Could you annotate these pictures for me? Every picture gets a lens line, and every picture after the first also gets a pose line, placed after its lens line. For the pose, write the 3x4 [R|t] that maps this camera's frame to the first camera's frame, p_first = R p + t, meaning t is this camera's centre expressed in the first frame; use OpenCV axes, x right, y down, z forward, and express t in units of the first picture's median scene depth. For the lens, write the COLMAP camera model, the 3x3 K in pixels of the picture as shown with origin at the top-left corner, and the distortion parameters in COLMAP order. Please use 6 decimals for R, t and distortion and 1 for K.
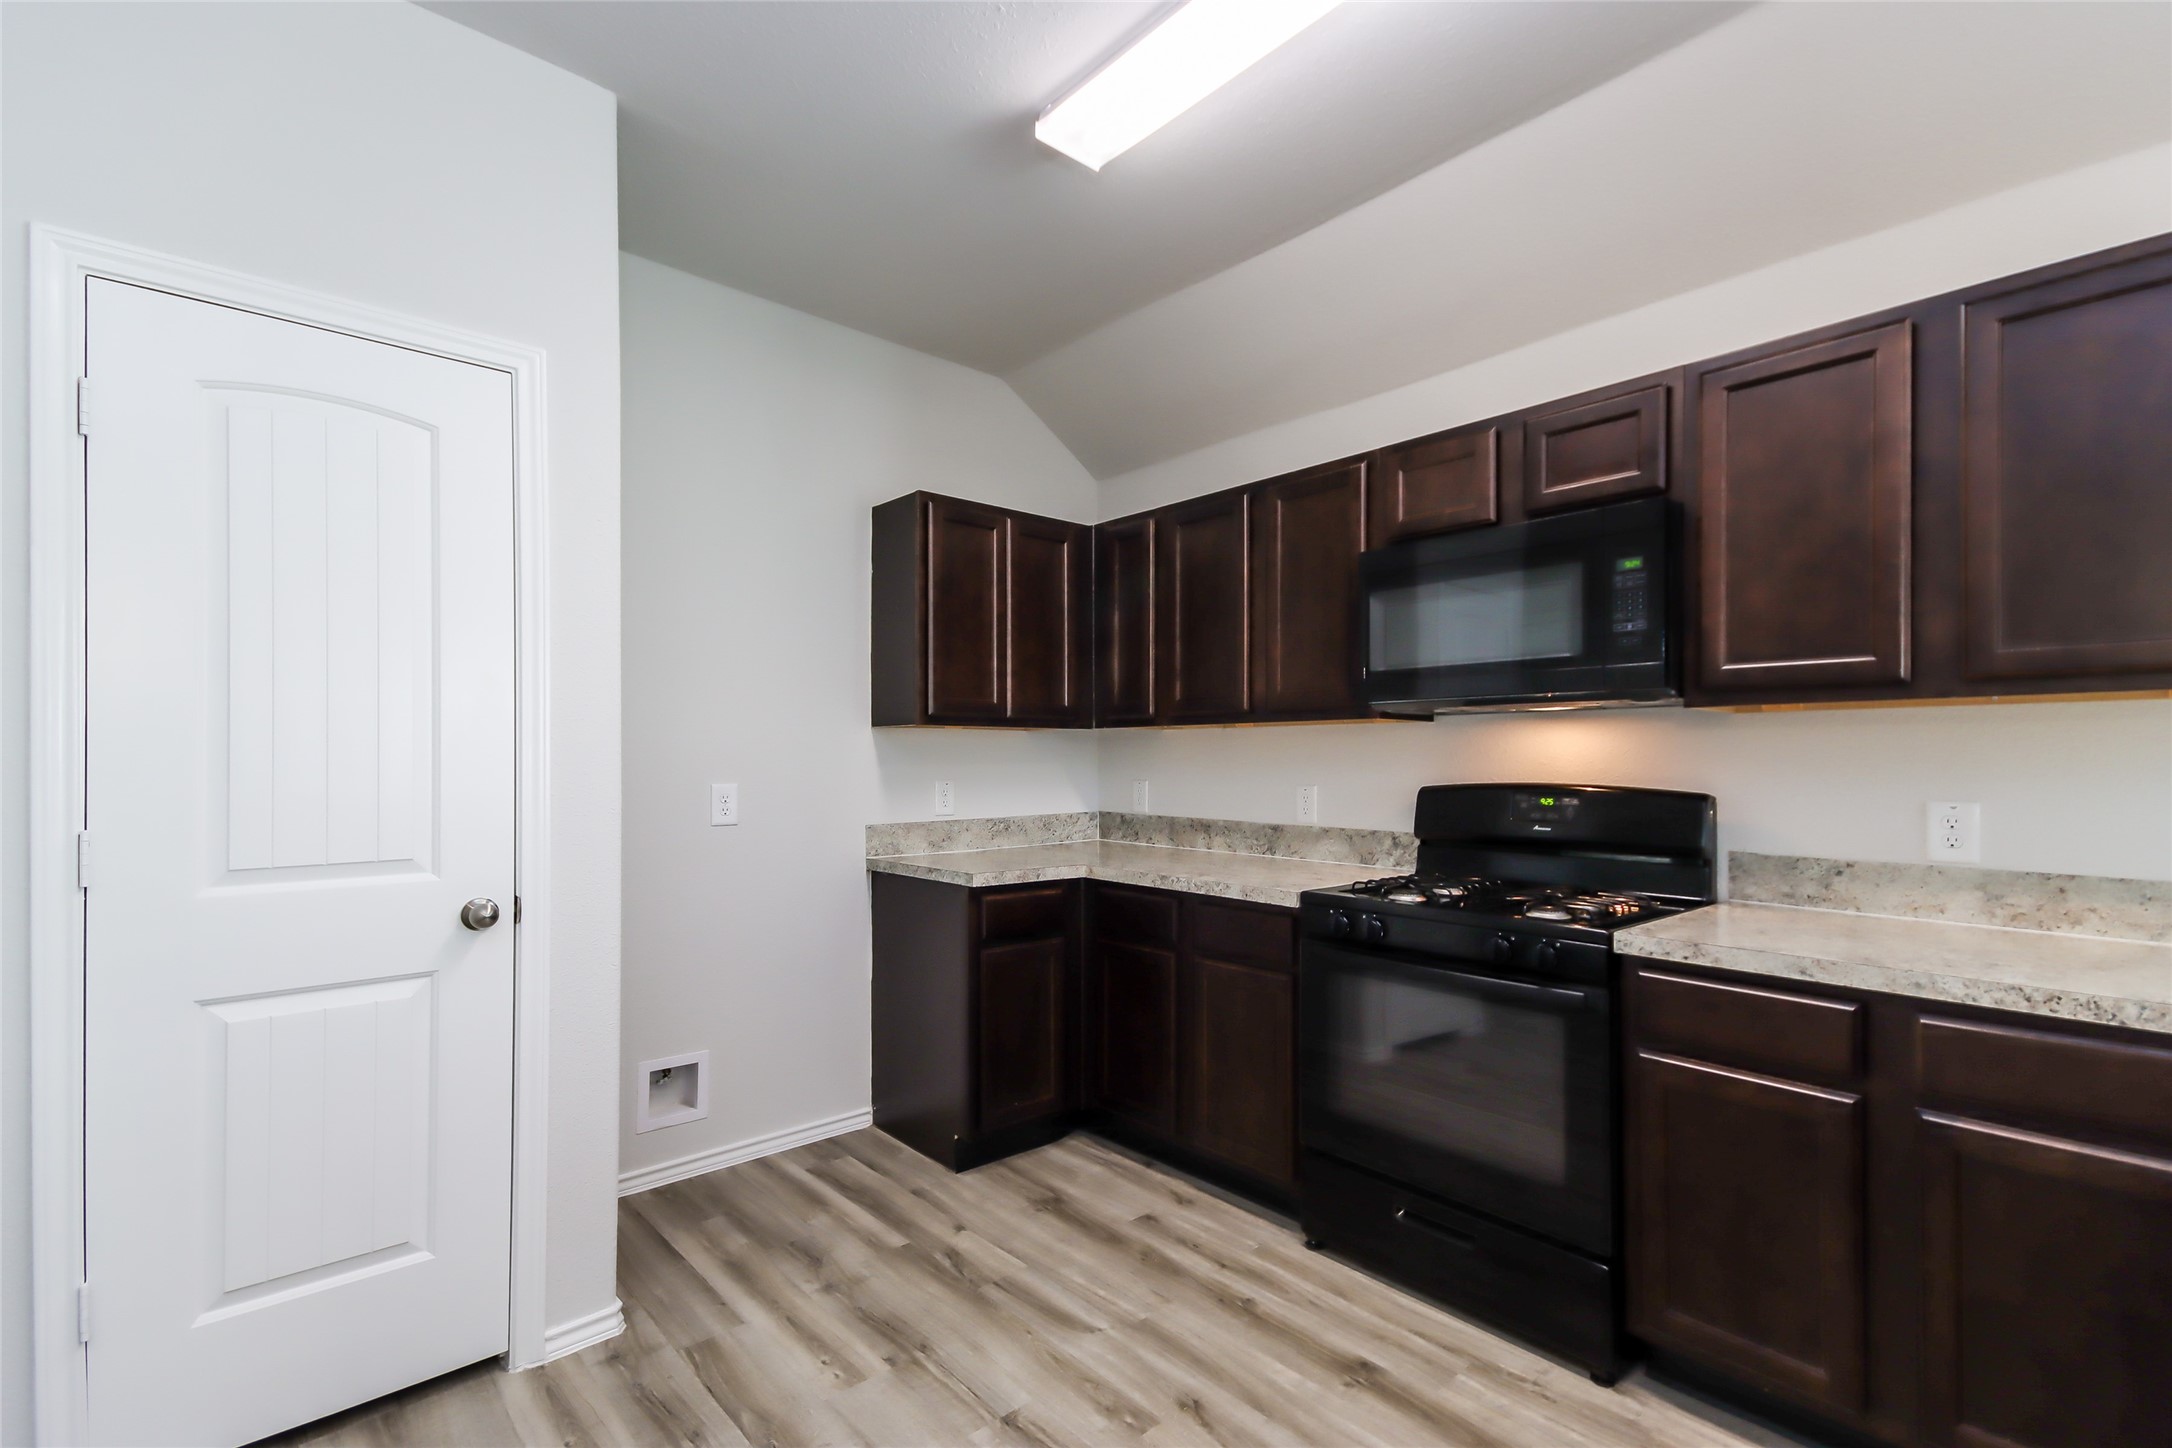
lens RADIAL K [[979.4, 0, 1091.3], [0, 979.4, 758.5], [0, 0, 1]] dist [-0.000953, -0.000347]
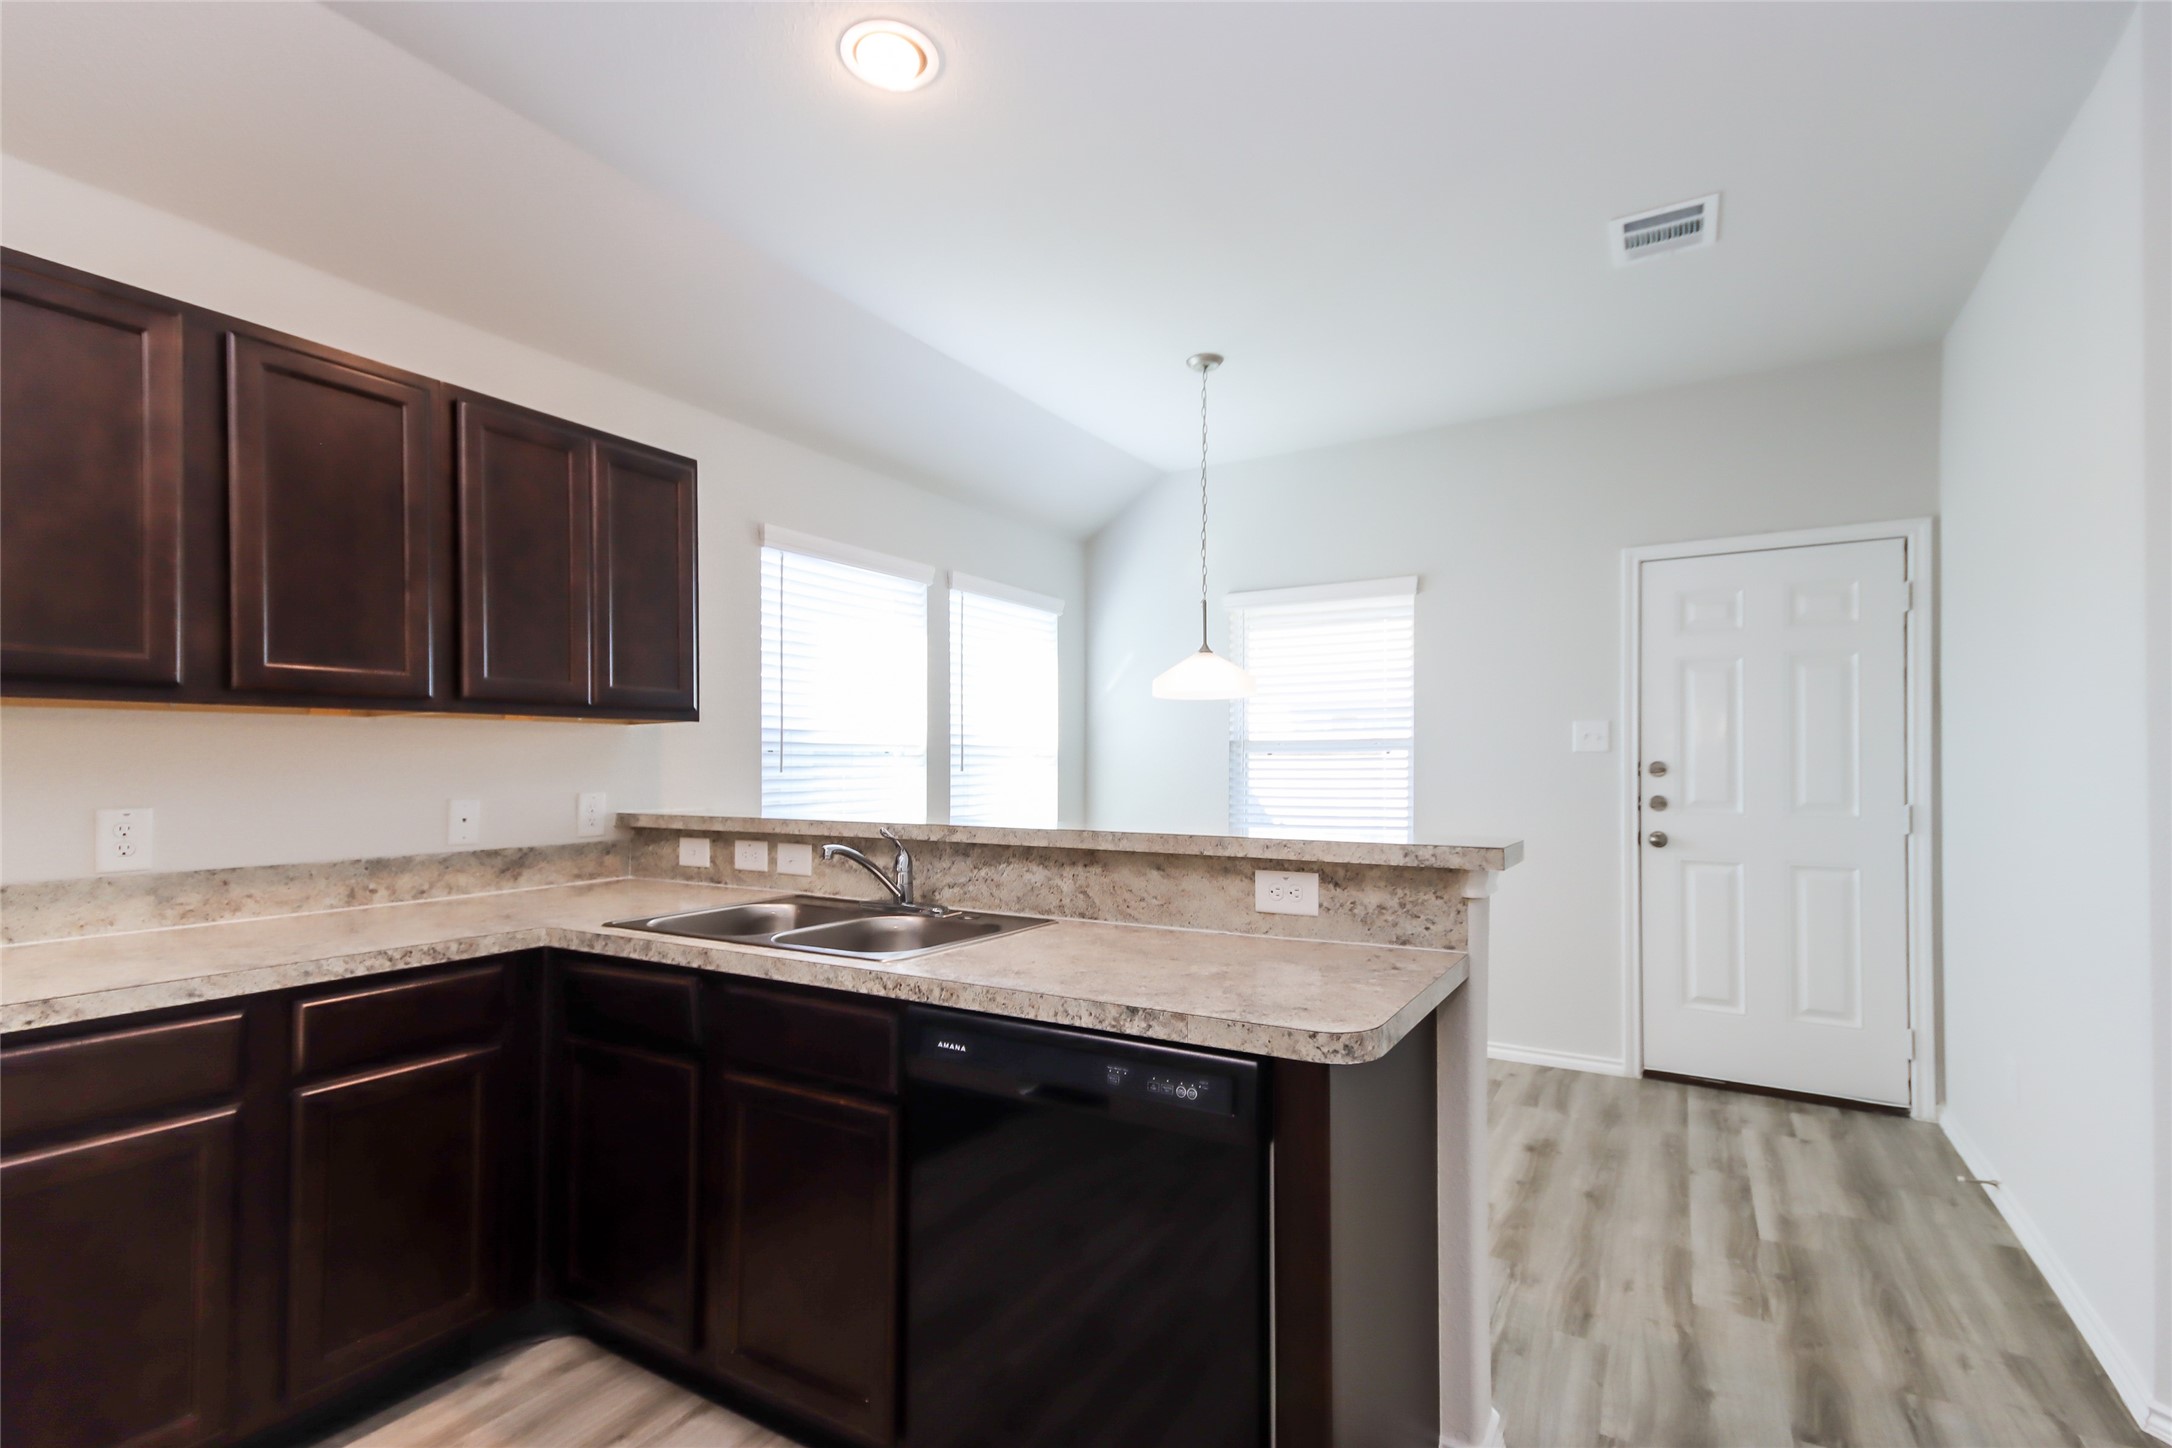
lens RADIAL K [[979.4, 0, 1091.3], [0, 979.4, 758.5], [0, 0, 1]] dist [-0.000953, -0.000347]
pose [[-0.296128, -0.000608, 0.955148, -0.357652], [0.004283, 0.999989, 0.001965, -0.003824], [-0.955139, 0.004672, -0.296122, 0.391467]]
